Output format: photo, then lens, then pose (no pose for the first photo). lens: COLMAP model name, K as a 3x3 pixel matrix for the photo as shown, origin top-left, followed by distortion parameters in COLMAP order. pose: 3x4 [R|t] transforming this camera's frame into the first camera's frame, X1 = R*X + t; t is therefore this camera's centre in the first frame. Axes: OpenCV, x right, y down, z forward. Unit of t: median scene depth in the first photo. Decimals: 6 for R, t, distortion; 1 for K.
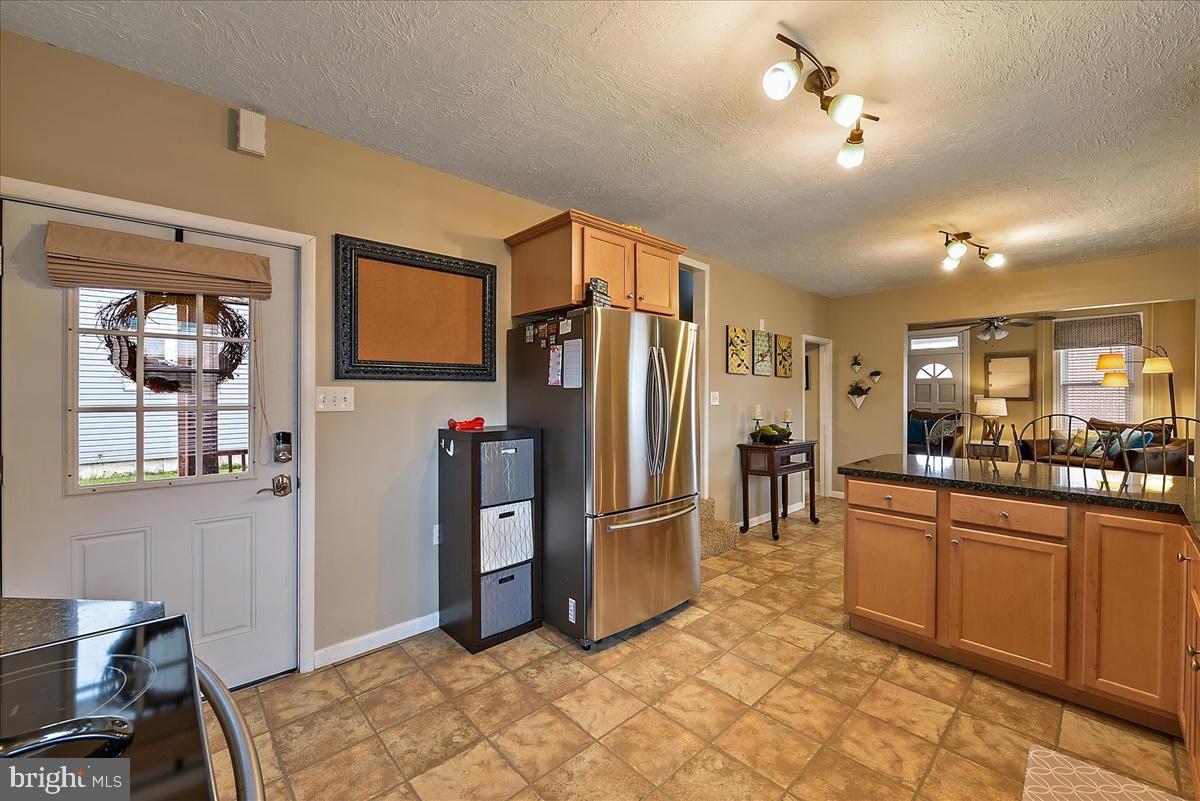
lens RADIAL K [[477.8, 0, 598.6], [0, 477.8, 395.7], [0, 0, 1]] dist [-0.006525, 0.000093]
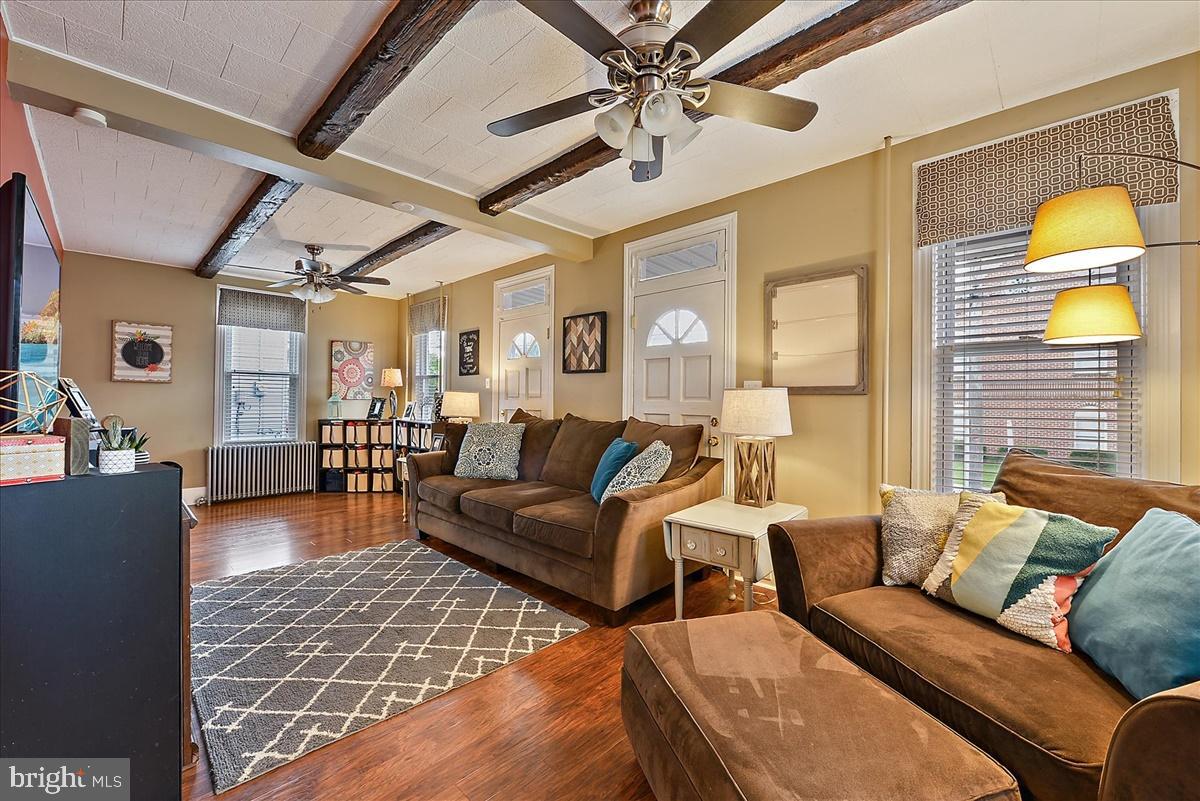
lens RADIAL K [[477.8, 0, 600.6], [0, 477.8, 399.2], [0, 0, 1]] dist [-0.006525, 0.000093]
pose [[0.997769, 0.008442, 0.066227, 1.307194], [-0.008420, 0.999964, -0.000613, 0.029552], [-0.066230, 0.000054, 0.997804, 1.235550]]
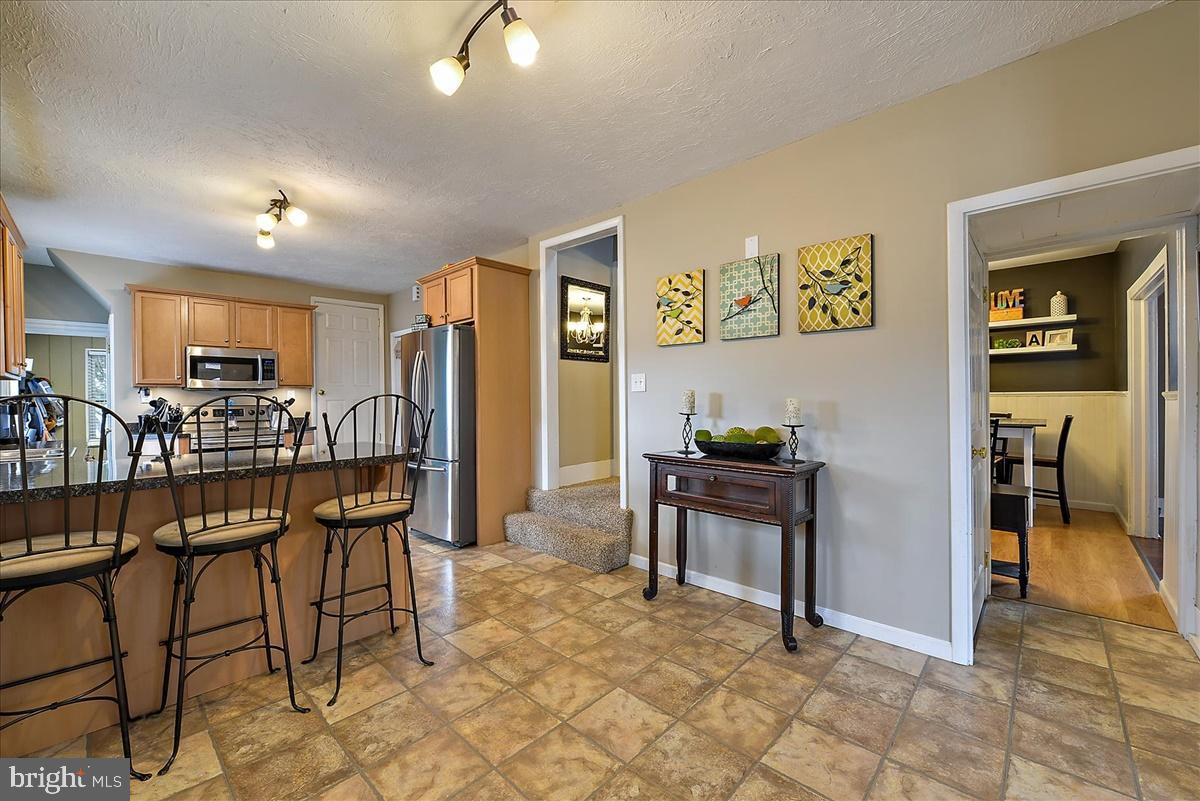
lens RADIAL K [[477.8, 0, 596.1], [0, 477.8, 400.9], [0, 0, 1]] dist [-0.006525, 0.000093]
pose [[0.065946, 0.004390, -0.997814, 1.163725], [0.007965, 0.999956, 0.004926, 0.035300], [0.997791, -0.008273, 0.065908, 1.027261]]
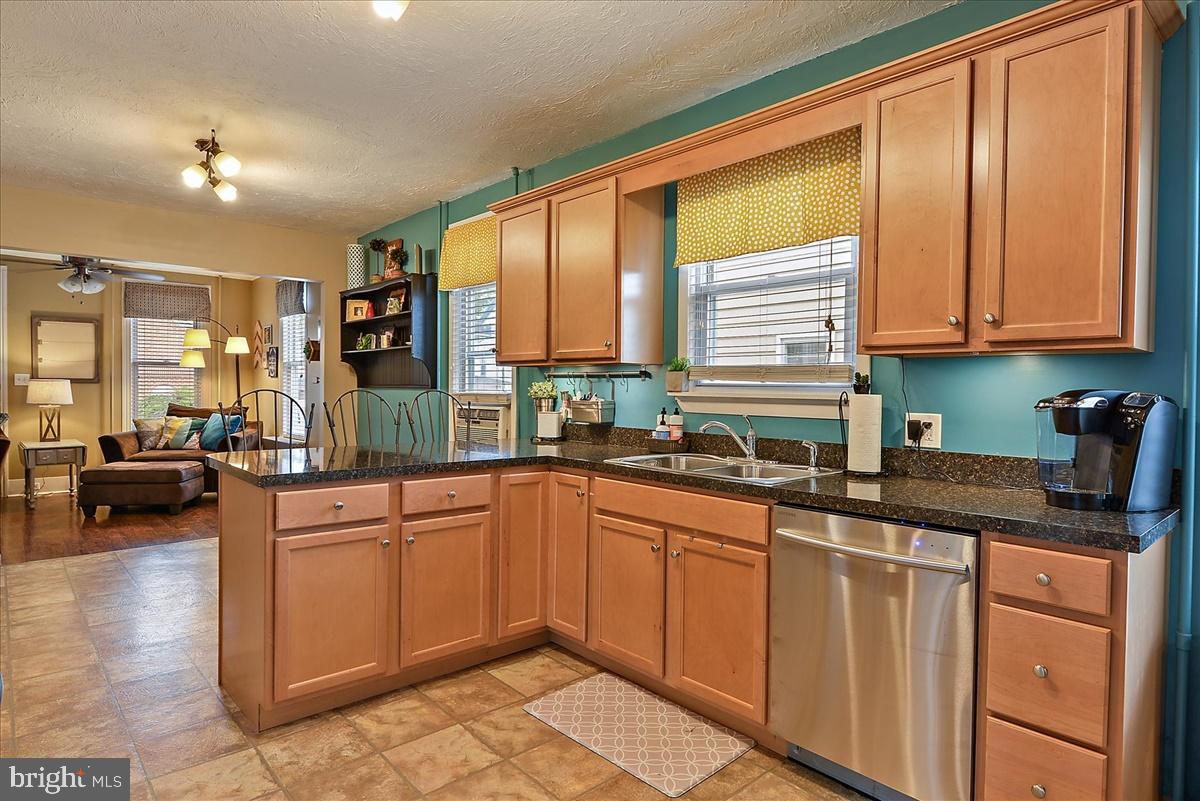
lens RADIAL K [[677.2, 0, 601.0], [0, 677.2, 397.2], [0, 0, 1]] dist [-0.001513, -0.000408]
pose [[0.013527, -0.014231, 0.999807, -0.245611], [-0.006344, 0.999877, 0.014318, 0.023802], [-0.999888, -0.006536, 0.013435, 0.384412]]
